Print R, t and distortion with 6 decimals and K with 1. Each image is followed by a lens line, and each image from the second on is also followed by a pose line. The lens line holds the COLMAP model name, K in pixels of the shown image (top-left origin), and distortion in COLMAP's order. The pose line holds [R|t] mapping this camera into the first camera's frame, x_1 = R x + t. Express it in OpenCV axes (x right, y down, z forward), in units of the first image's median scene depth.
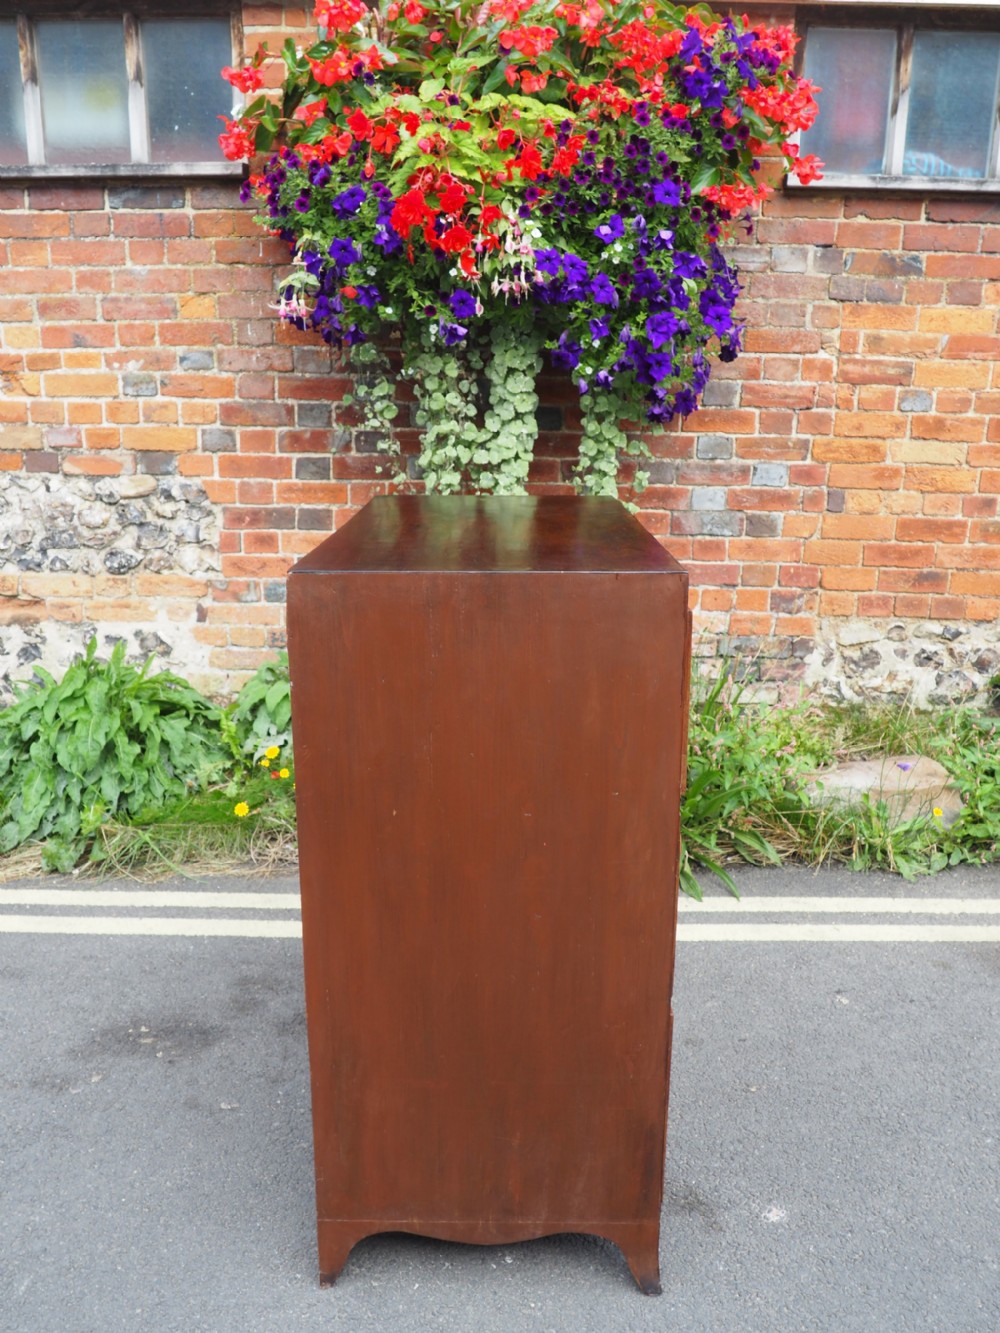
lens RADIAL K [[1164.5, 0, 503.0], [0, 1164.5, 666.1], [0, 0, 1]] dist [-0.051133, 0.021629]
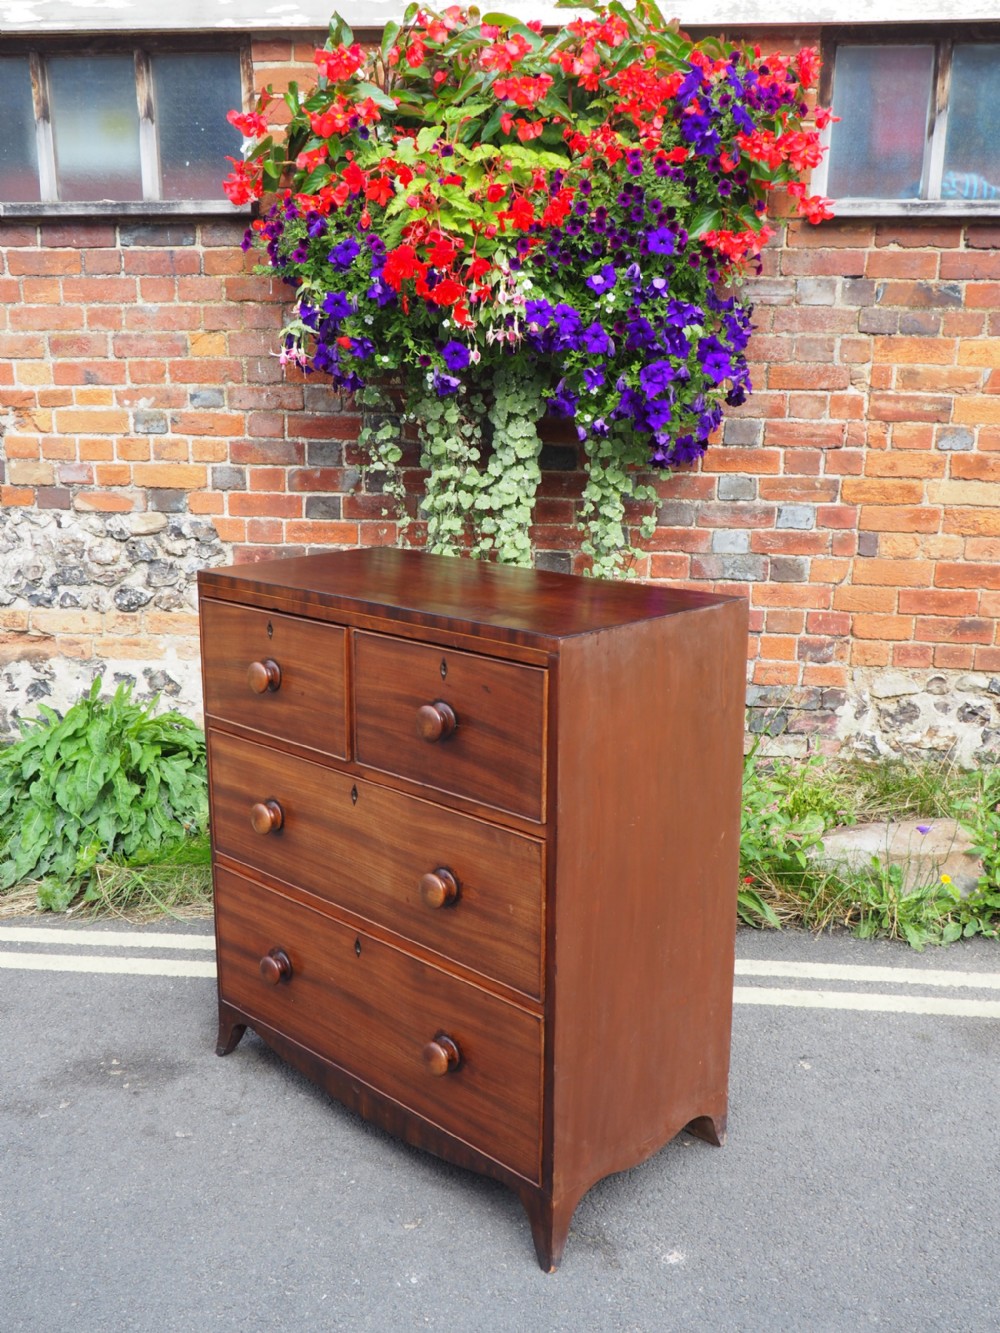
lens RADIAL K [[1376.6, 0, 495.9], [0, 1376.6, 666.5], [0, 0, 1]] dist [0.021107, 0.000000]
pose [[0.995280, 0.017252, -0.095504, 0.105631], [-0.018915, 0.999684, -0.016540, -0.021320], [0.095189, 0.018269, 0.995292, -0.158809]]
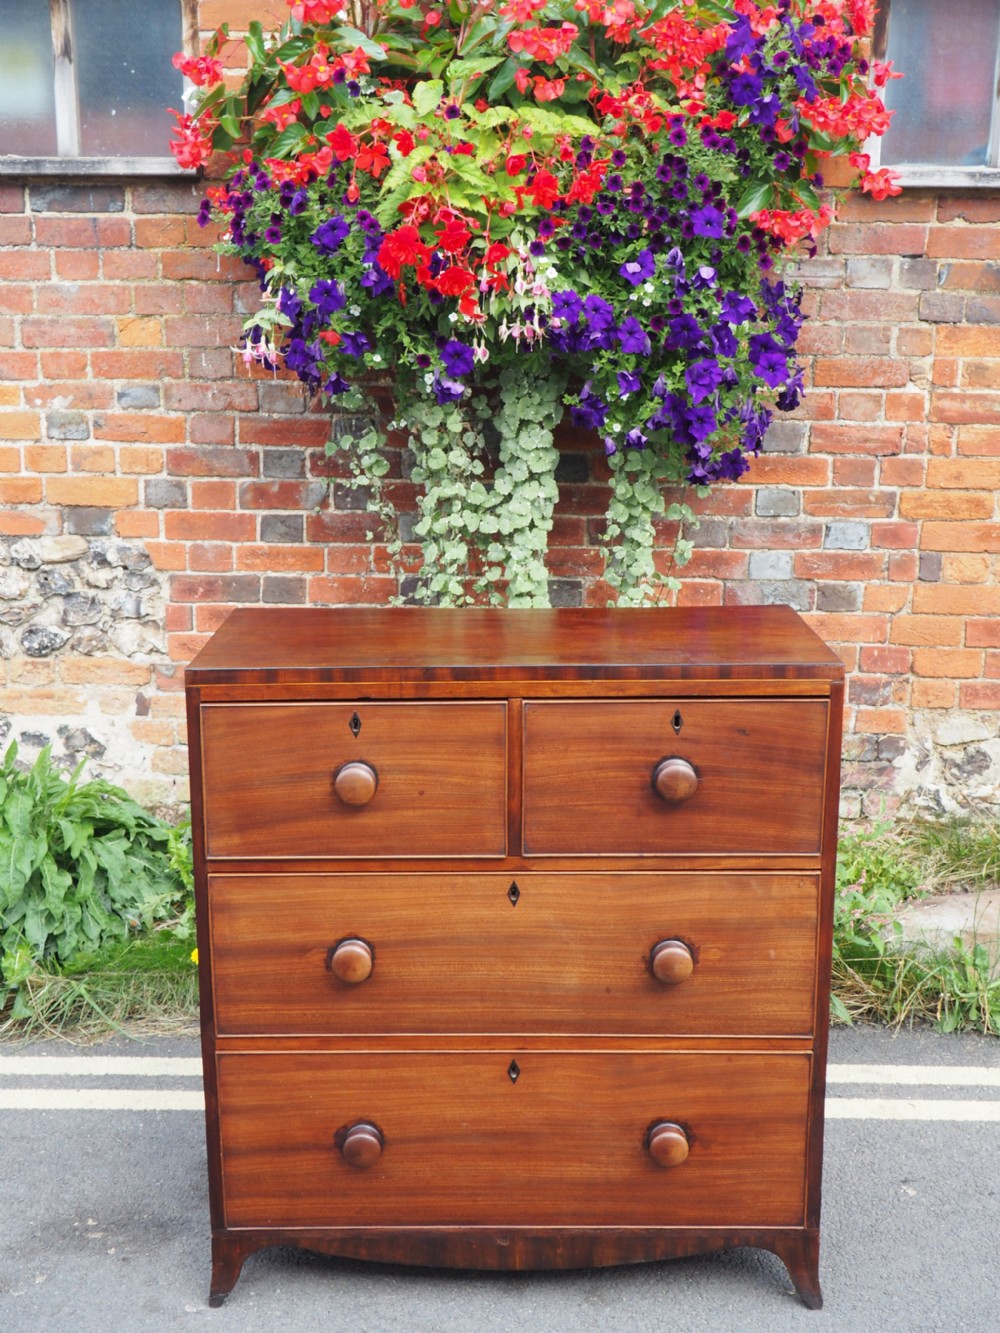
lens RADIAL K [[1701.0, 0, 516.5], [0, 1701.0, 669.4], [0, 0, 1]] dist [0.032086, 0.000000]
pose [[0.999940, 0.000571, -0.010937, 0.014663], [-0.000790, 0.999799, -0.020056, -0.052937], [0.010923, 0.020064, 0.999739, -0.205148]]
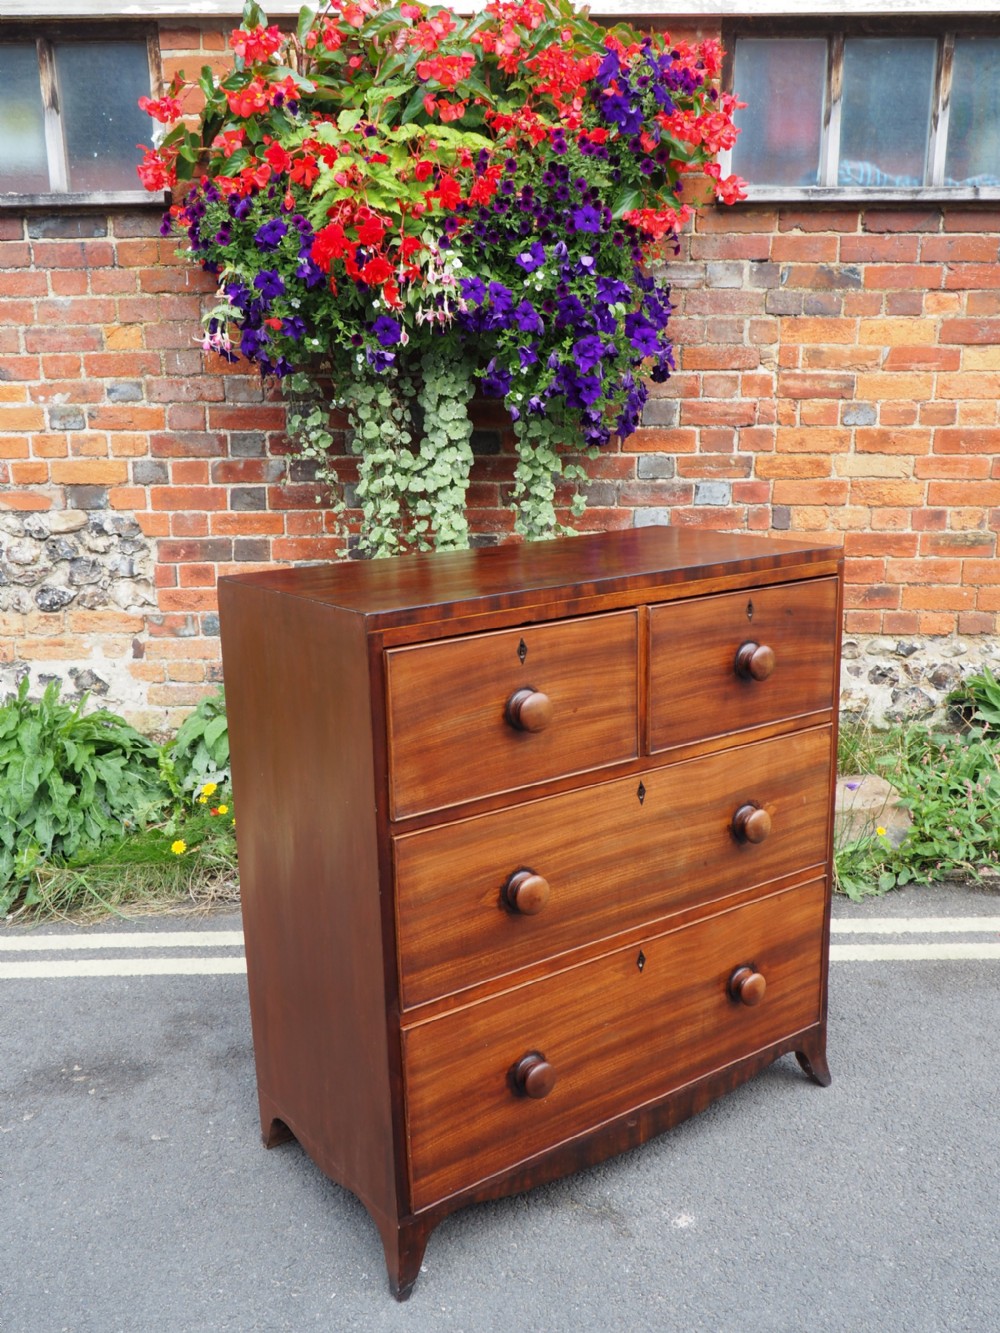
lens RADIAL K [[1279.0, 0, 510.6], [0, 1279.0, 671.0], [0, 0, 1]] dist [0.000291, 0.000000]
pose [[0.999563, -0.026828, 0.012396, 0.045105], [0.027009, 0.999528, -0.014658, -0.003417], [-0.011997, 0.014986, 0.999816, -0.090239]]
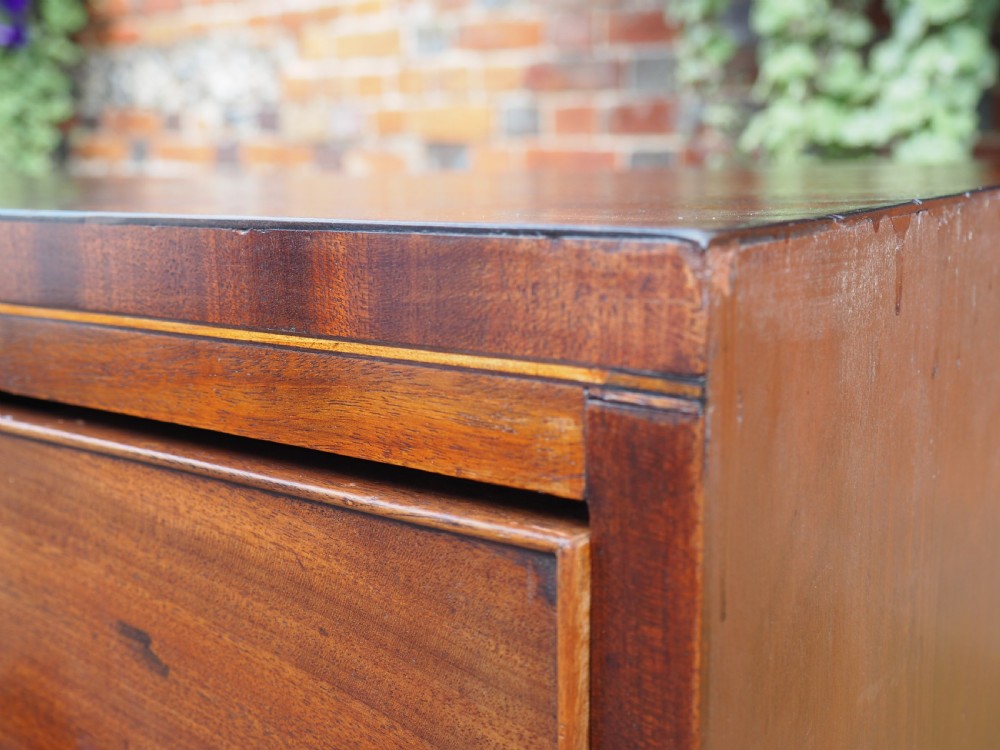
lens RADIAL K [[1276.1, 0, 505.2], [0, 1276.1, 372.0], [0, 0, 1]] dist [0.032086, 0.000000]
pose [[0.787994, 0.090017, -0.609066, 0.189465], [-0.118372, 0.992949, -0.006394, -0.063120], [0.604196, 0.077134, 0.793094, 0.513938]]
